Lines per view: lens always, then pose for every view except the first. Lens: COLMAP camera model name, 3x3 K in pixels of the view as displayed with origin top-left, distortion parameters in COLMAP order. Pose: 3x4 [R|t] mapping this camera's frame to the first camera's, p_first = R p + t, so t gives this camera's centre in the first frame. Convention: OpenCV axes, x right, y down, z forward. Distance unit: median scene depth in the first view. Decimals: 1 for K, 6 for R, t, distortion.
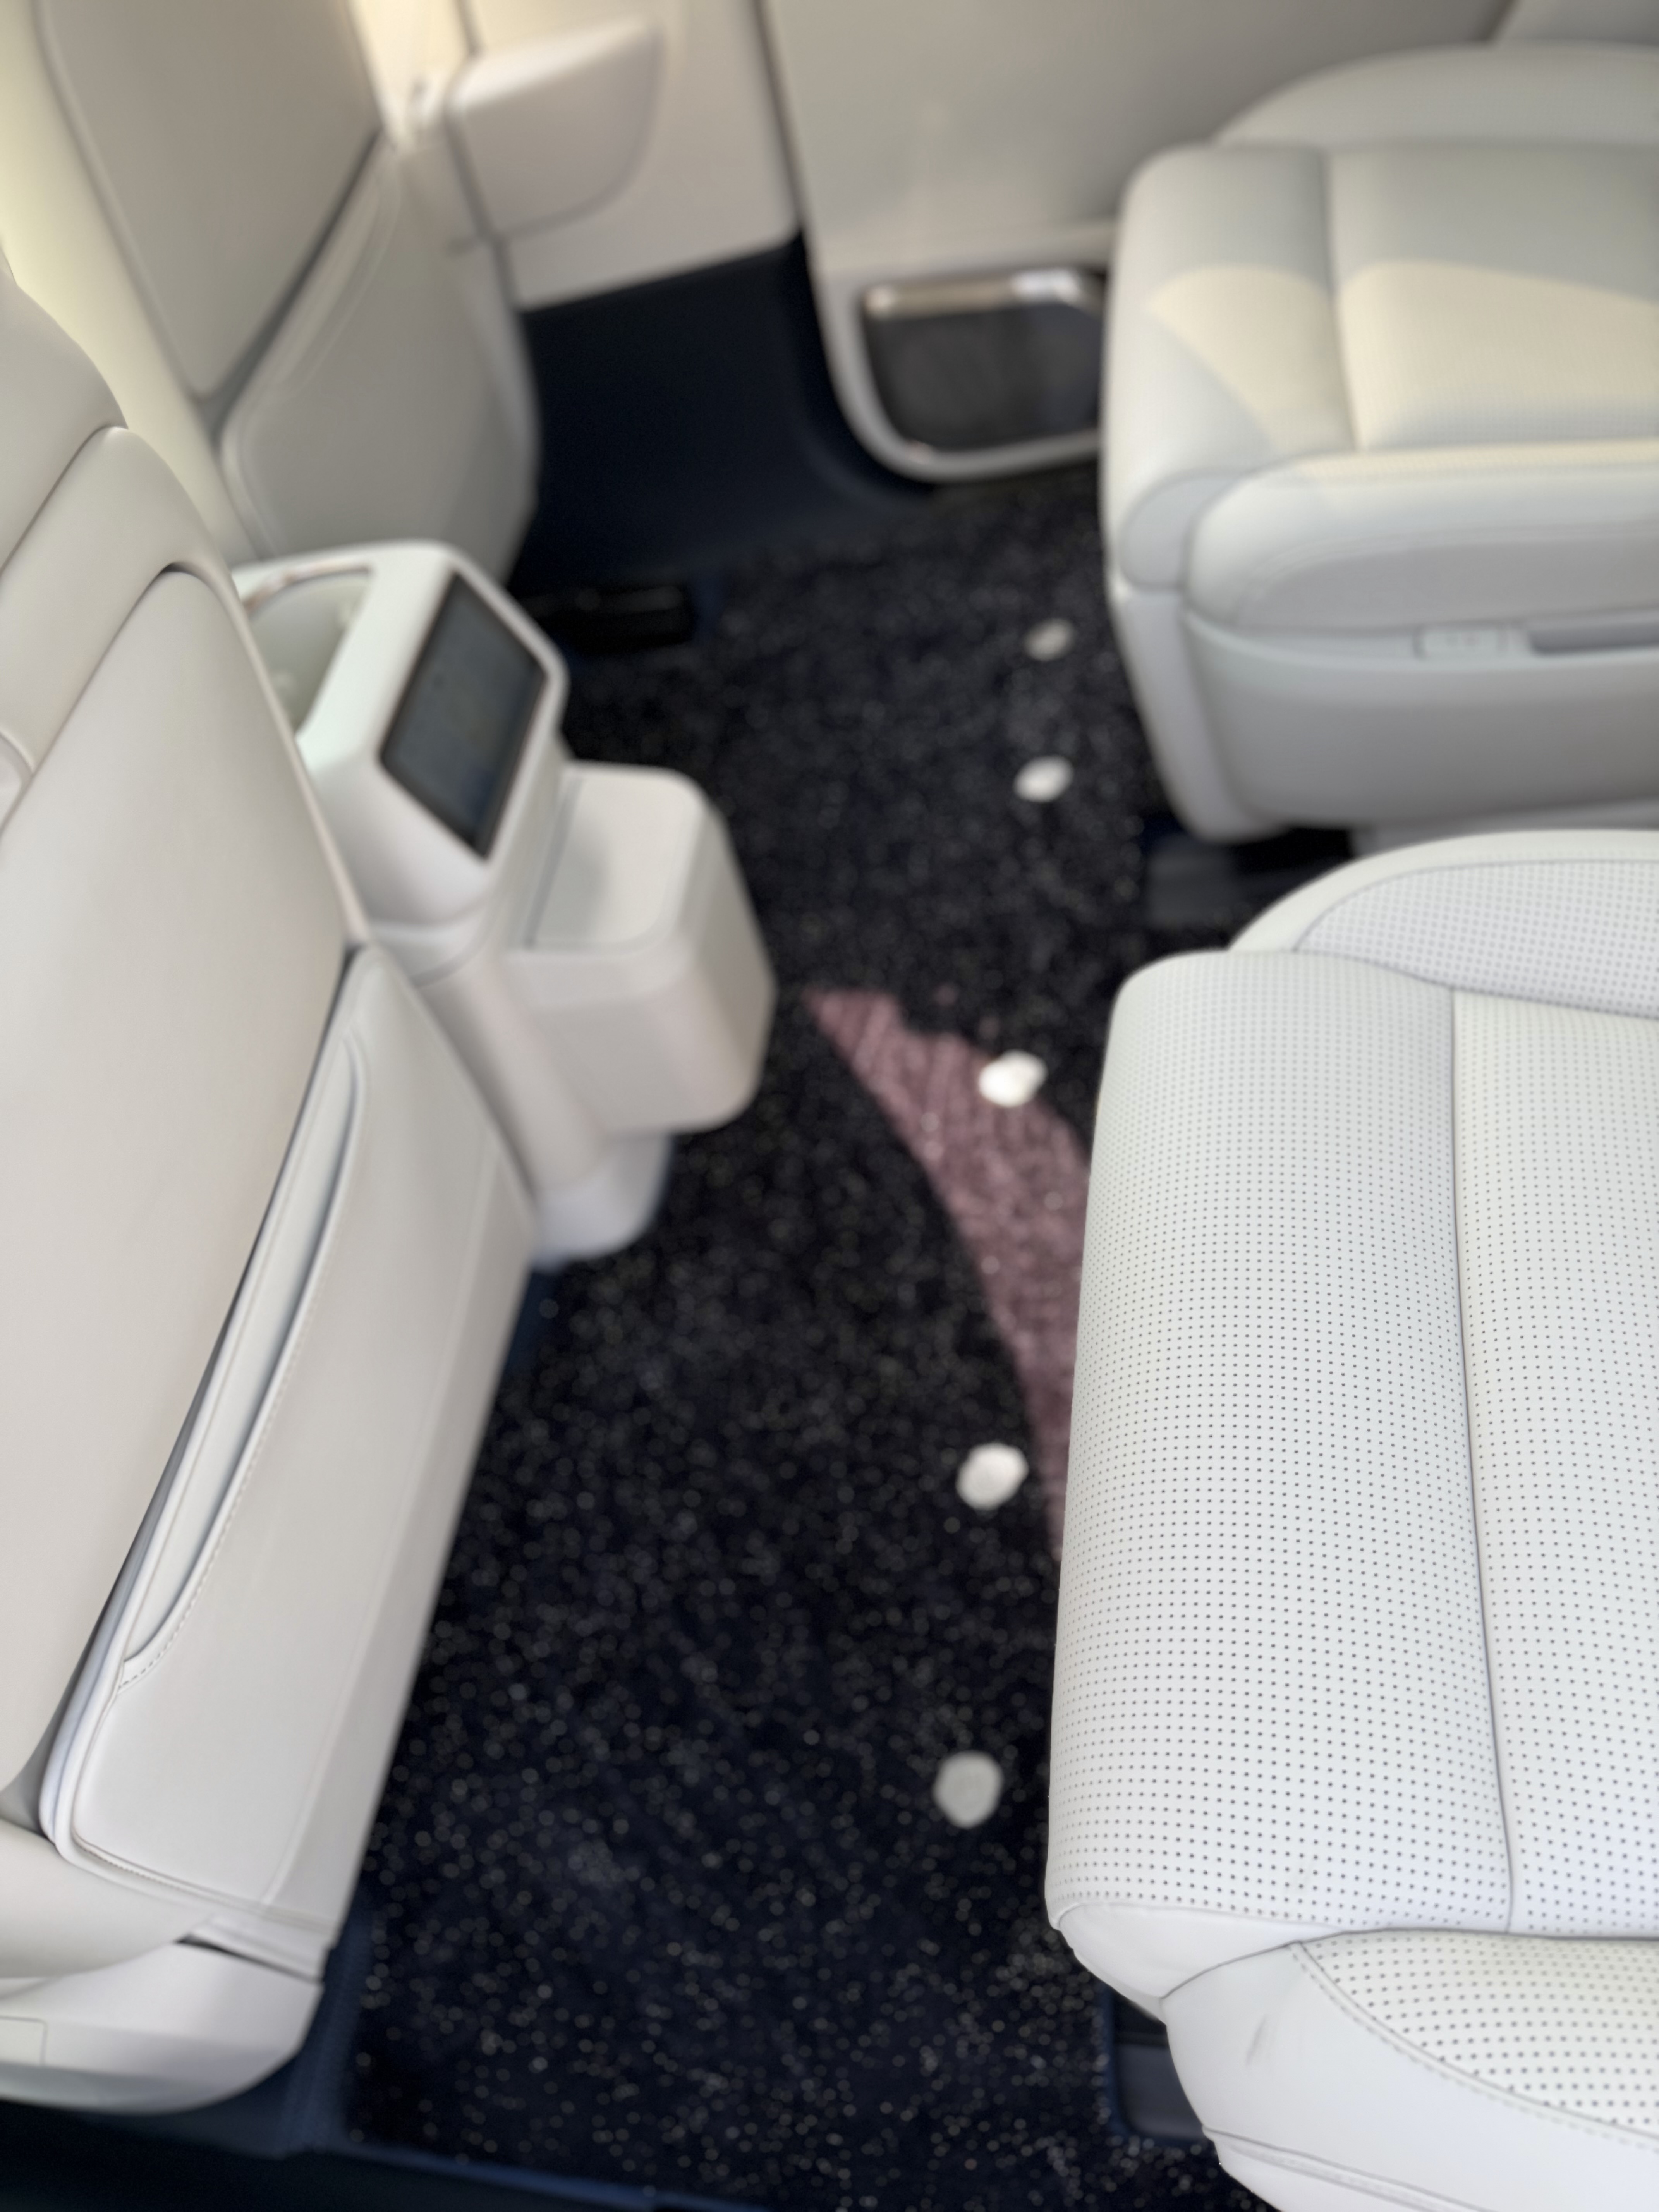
lens RADIAL K [[1576.5, 0, 814.0], [0, 1576.5, 1116.5], [0, 0, 1]] dist [0.028162, -0.017970]
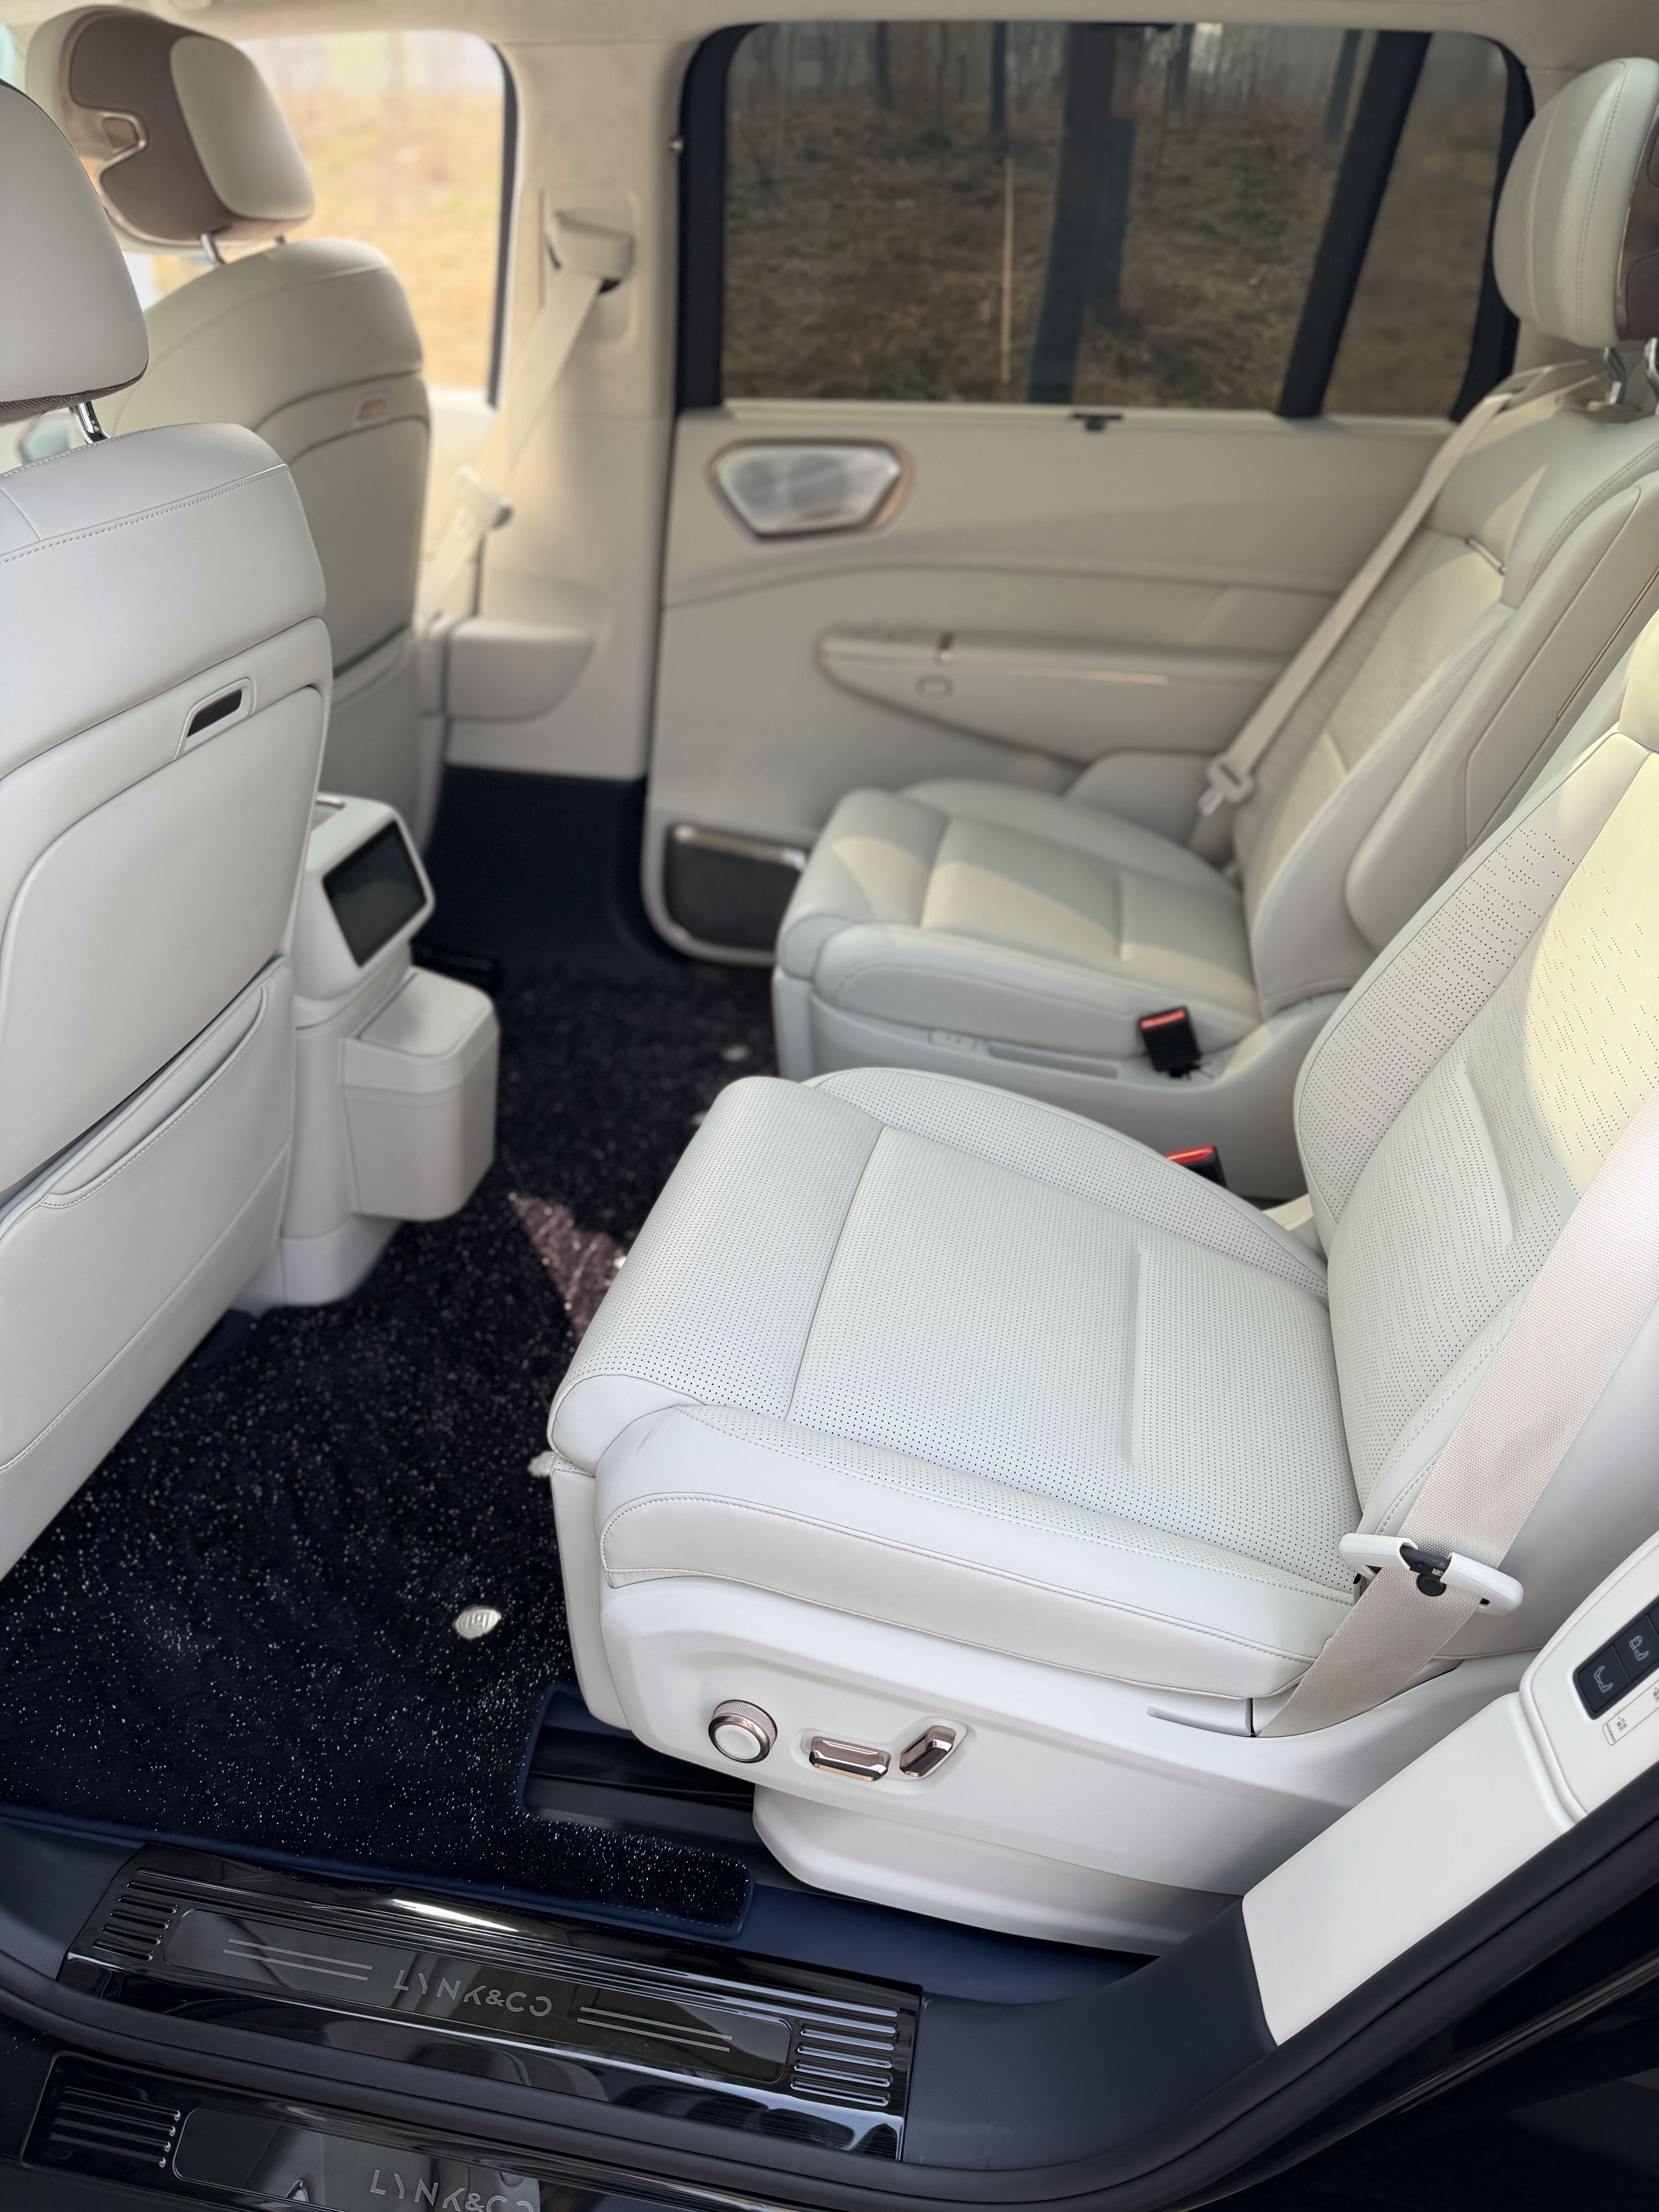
lens RADIAL K [[1576.5, 0, 836.9], [0, 1576.5, 1117.8], [0, 0, 1]] dist [0.028162, -0.017970]
pose [[0.942886, 0.296101, 0.152610, 0.040315], [-0.213462, 0.888778, -0.405595, 0.417013], [-0.255733, 0.349853, 0.901223, -0.410030]]
